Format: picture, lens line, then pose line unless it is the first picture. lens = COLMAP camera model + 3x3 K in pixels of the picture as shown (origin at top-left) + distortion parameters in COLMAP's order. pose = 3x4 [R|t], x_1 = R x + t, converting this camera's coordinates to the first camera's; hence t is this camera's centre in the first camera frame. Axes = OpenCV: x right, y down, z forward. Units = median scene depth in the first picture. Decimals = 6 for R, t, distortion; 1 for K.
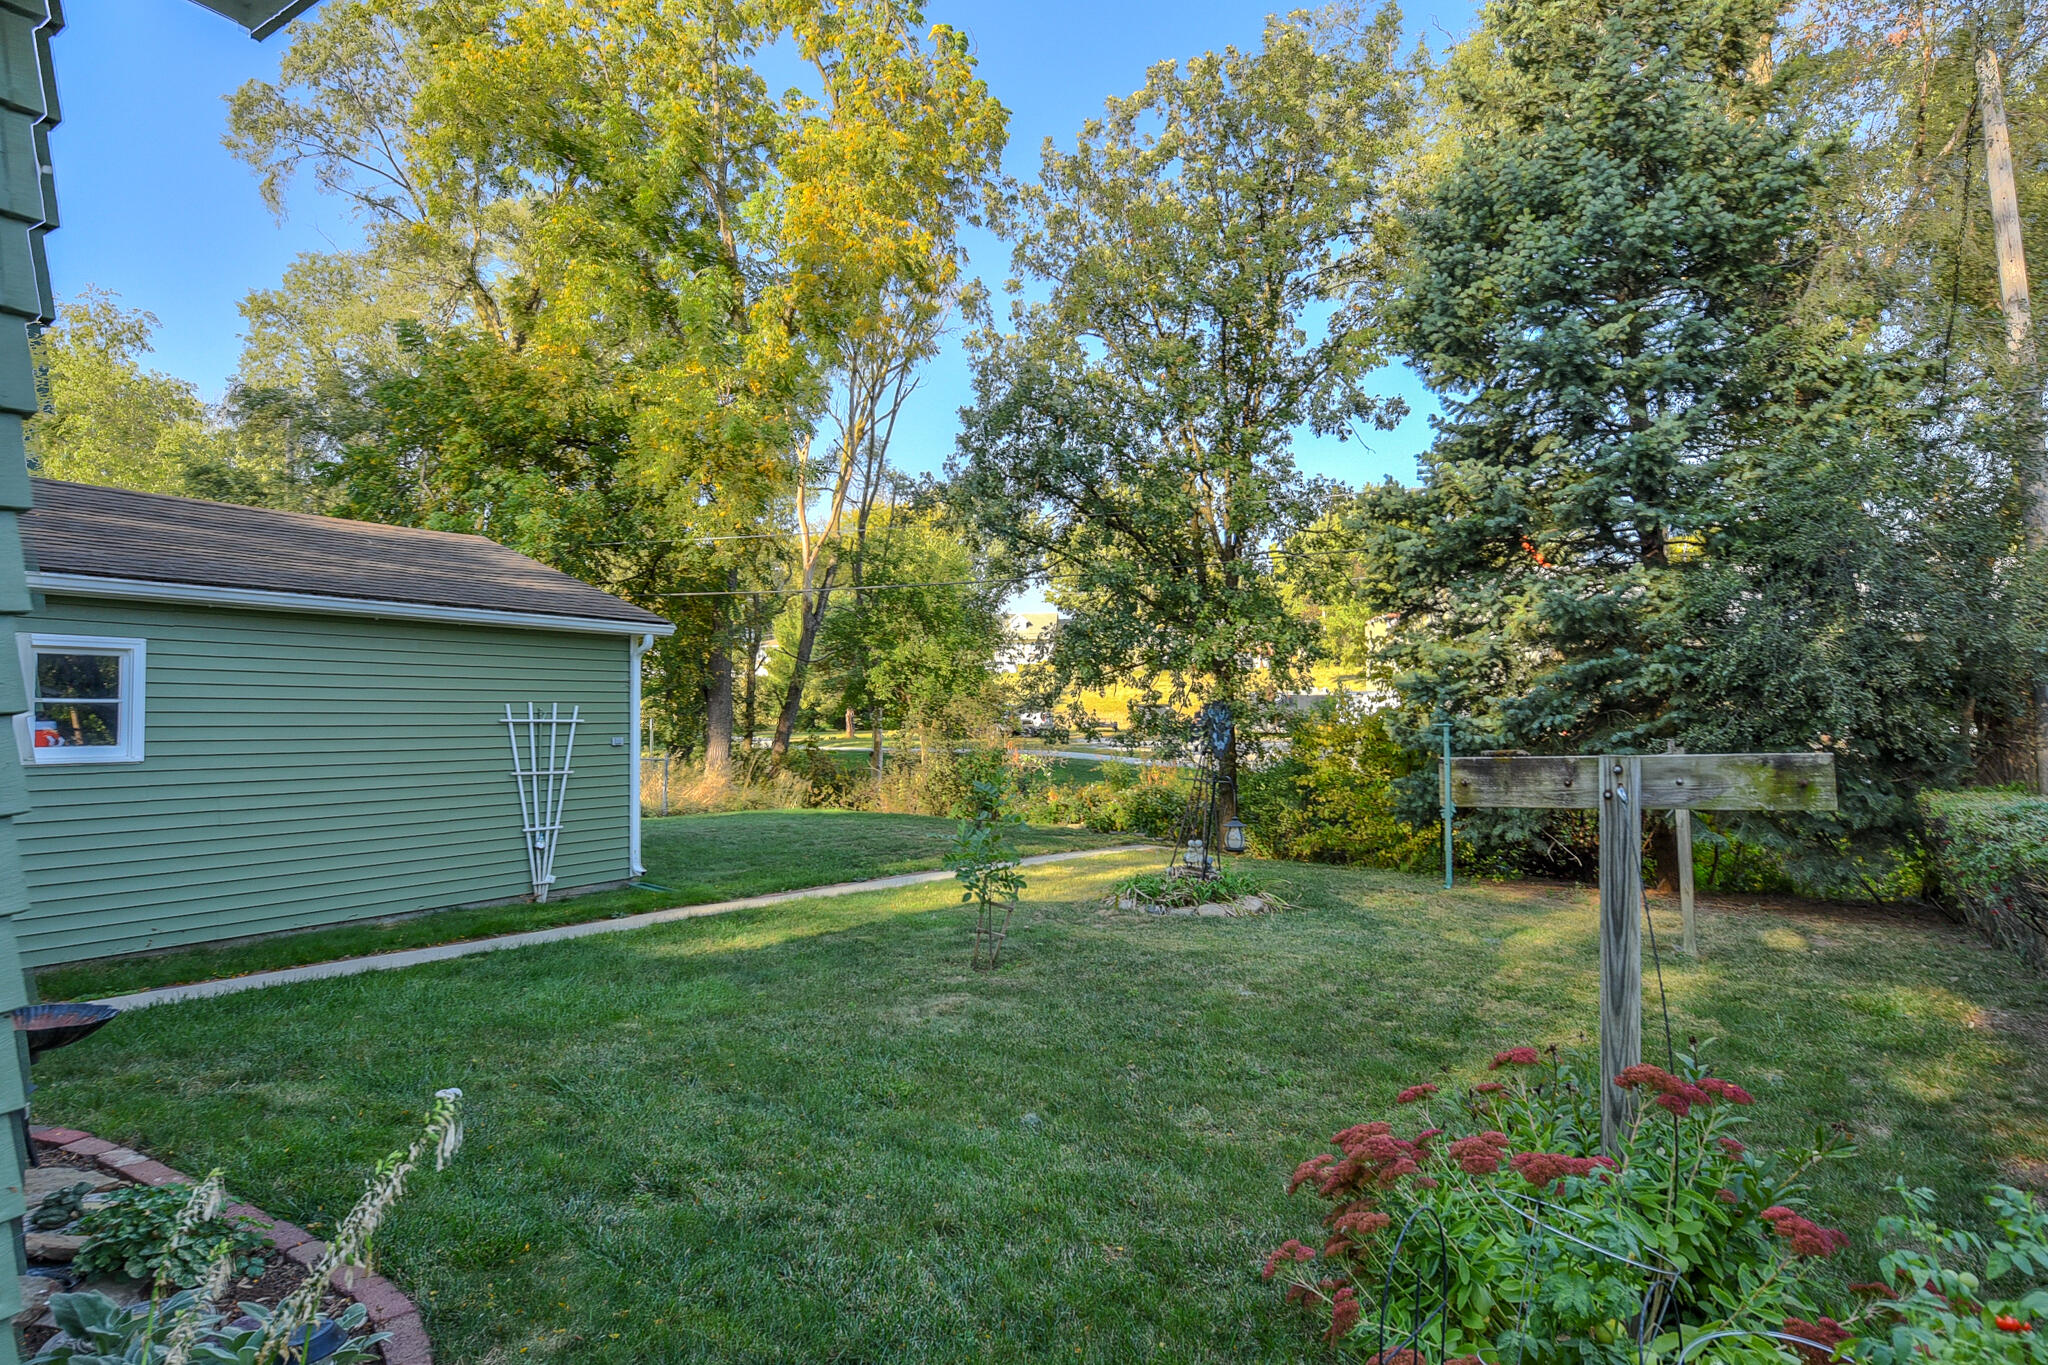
lens RADIAL K [[1117.3, 0, 1032.0], [0, 1117.3, 656.2], [0, 0, 1]] dist [0.001532, 0.000033]
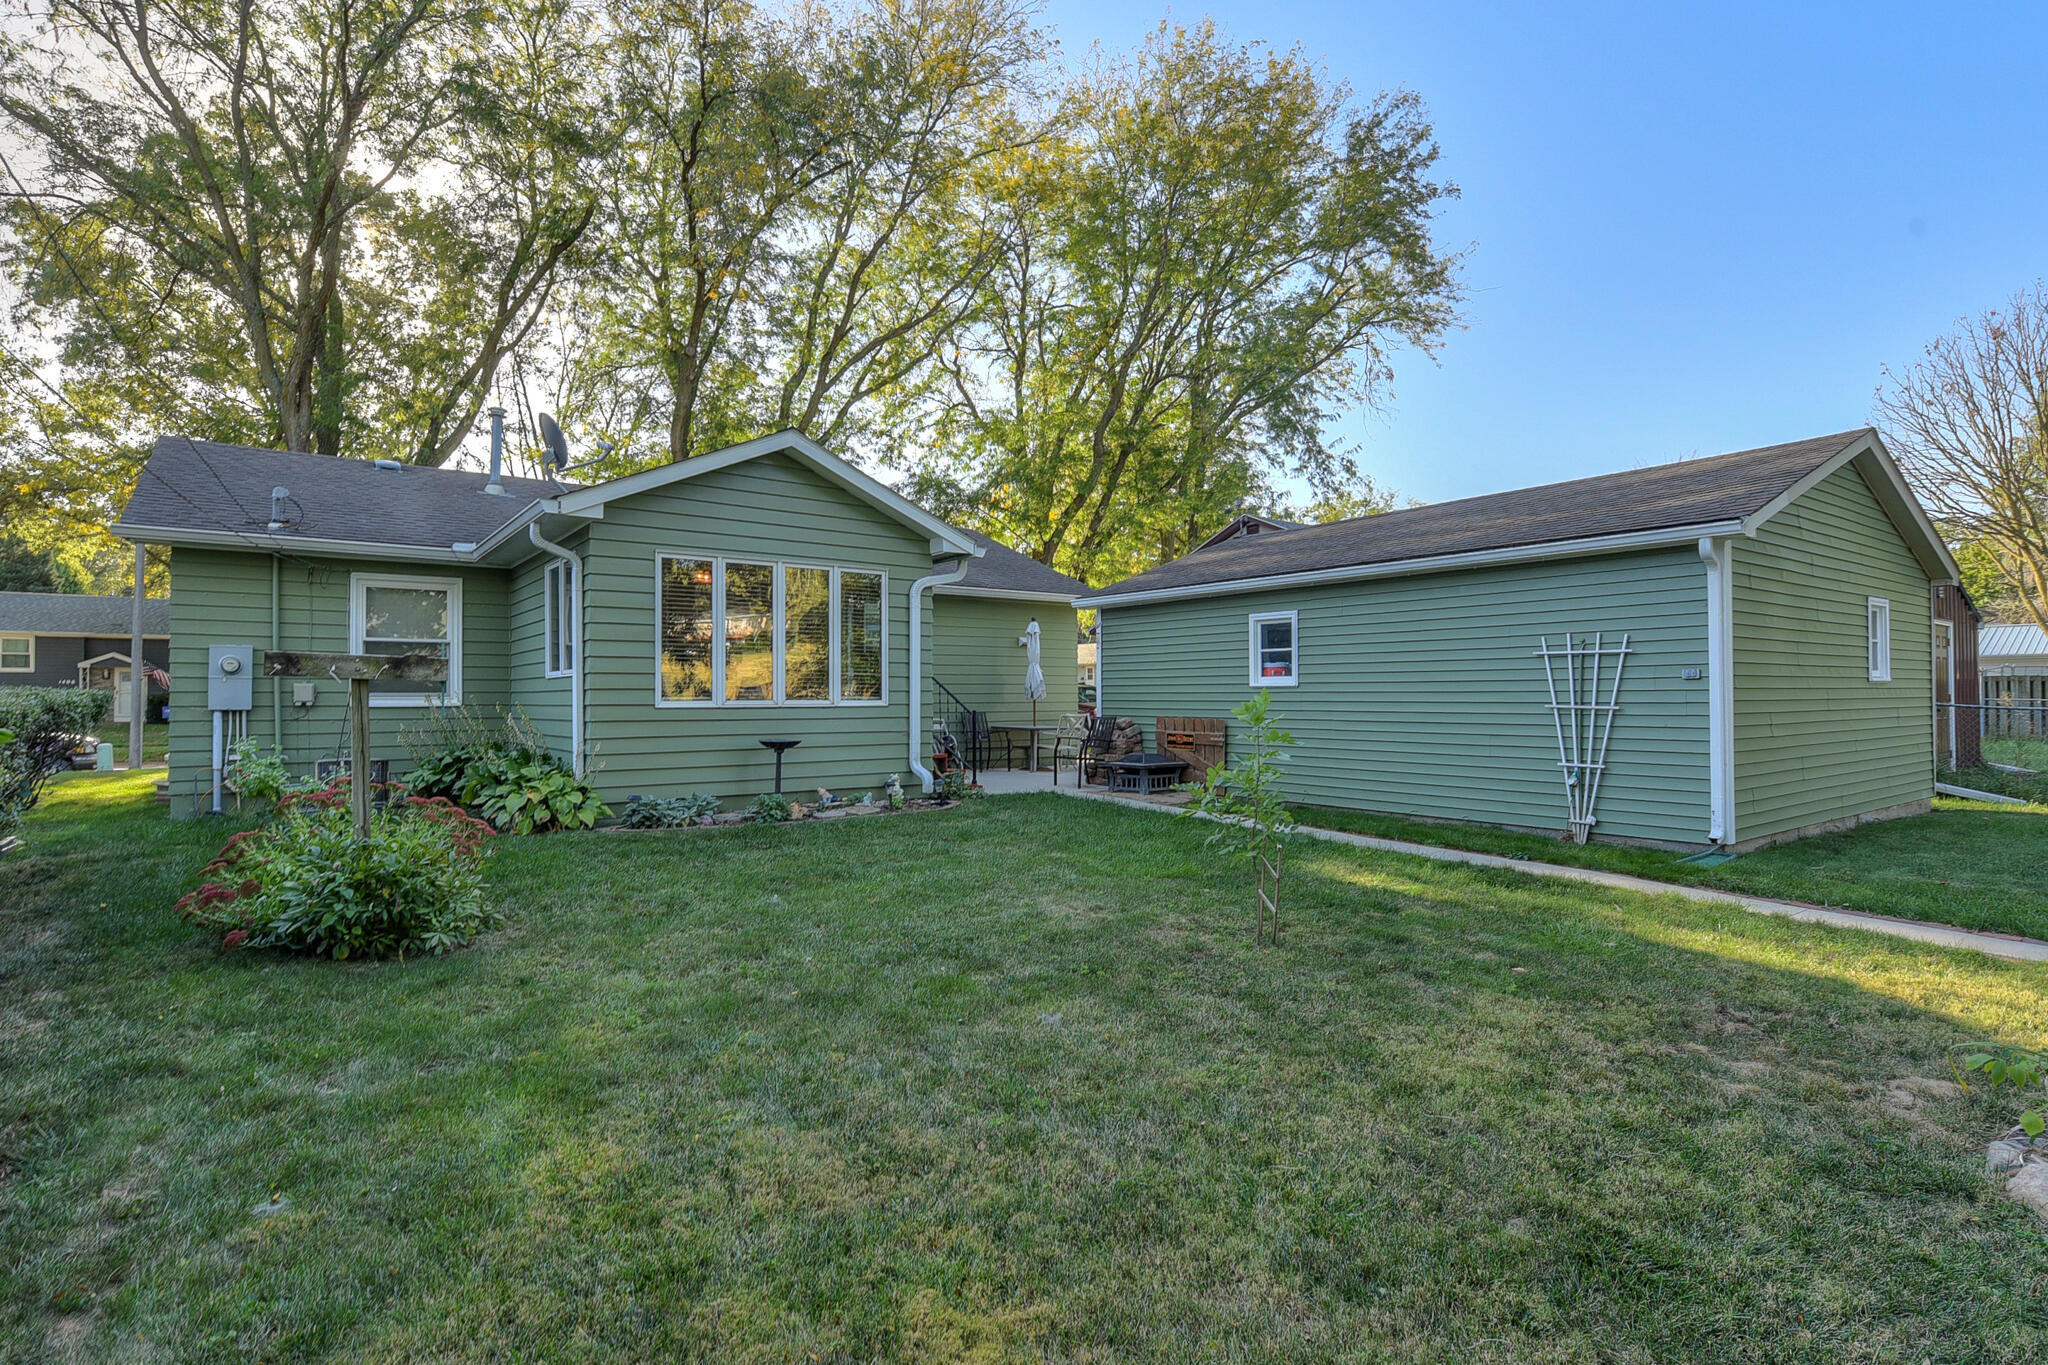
lens RADIAL K [[1020.7, 0, 1024.0], [0, 1020.7, 682.5], [0, 0, 1]] dist [-0.000922, 0.000093]
pose [[-0.354846, 0.000027, -0.934925, 0.347197], [0.063045, 0.997724, -0.023899, 0.047471], [0.932797, -0.067423, -0.354040, 0.551348]]
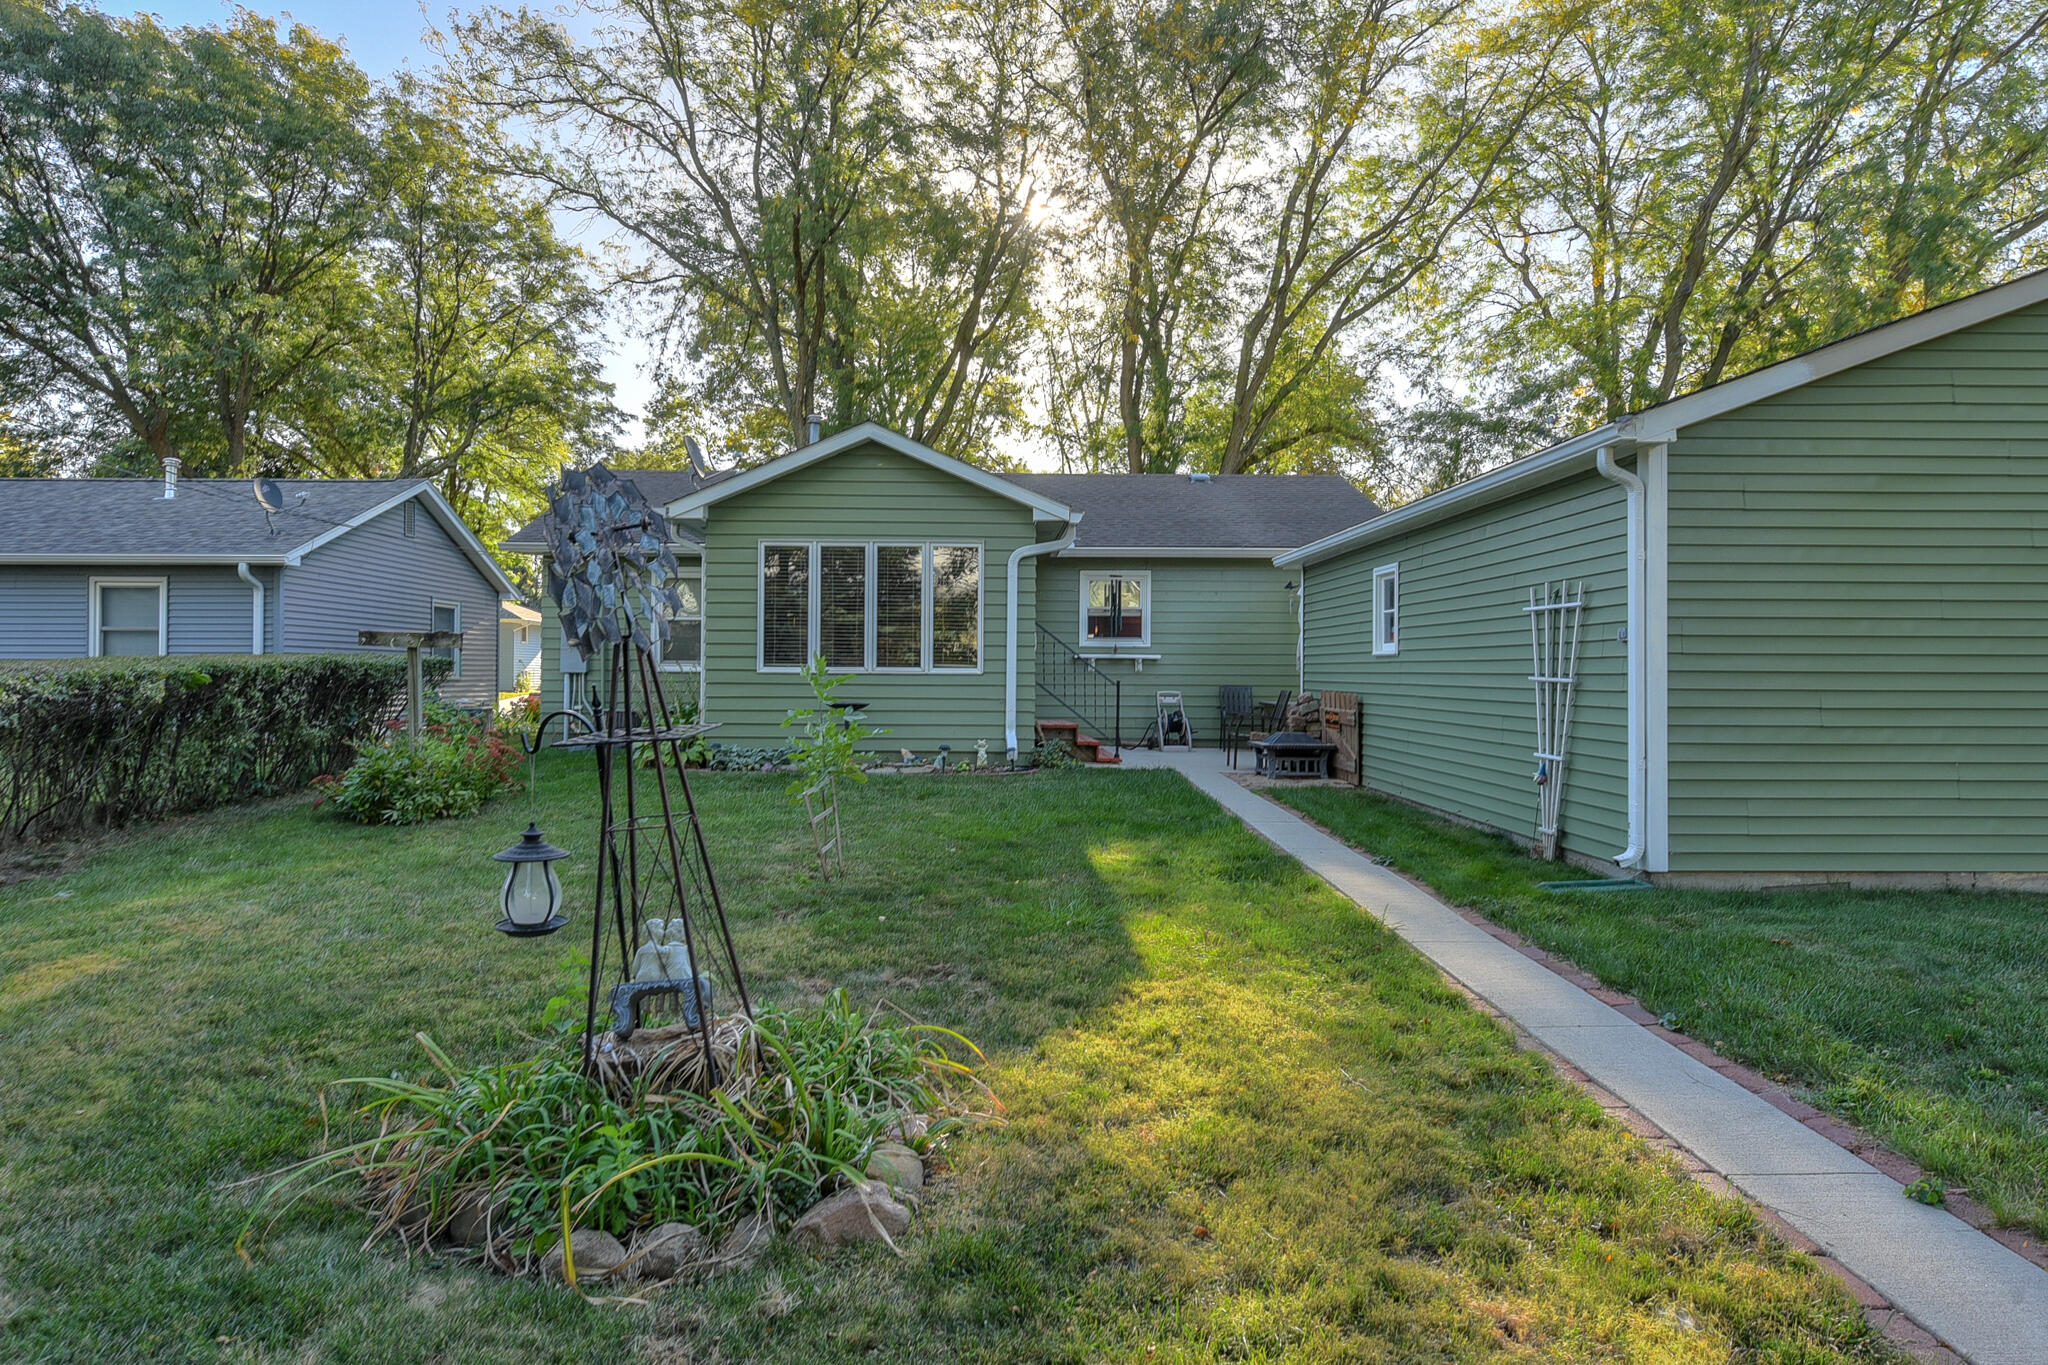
lens RADIAL K [[1188.0, 0, 1024.0], [0, 1188.0, 682.5], [0, 0, 1]] dist [-0.000949, -0.000219]
pose [[-0.826961, 0.014365, -0.562076, 0.179324], [0.039272, 0.998708, -0.032255, 0.074851], [0.560887, -0.048747, -0.826456, 0.925062]]
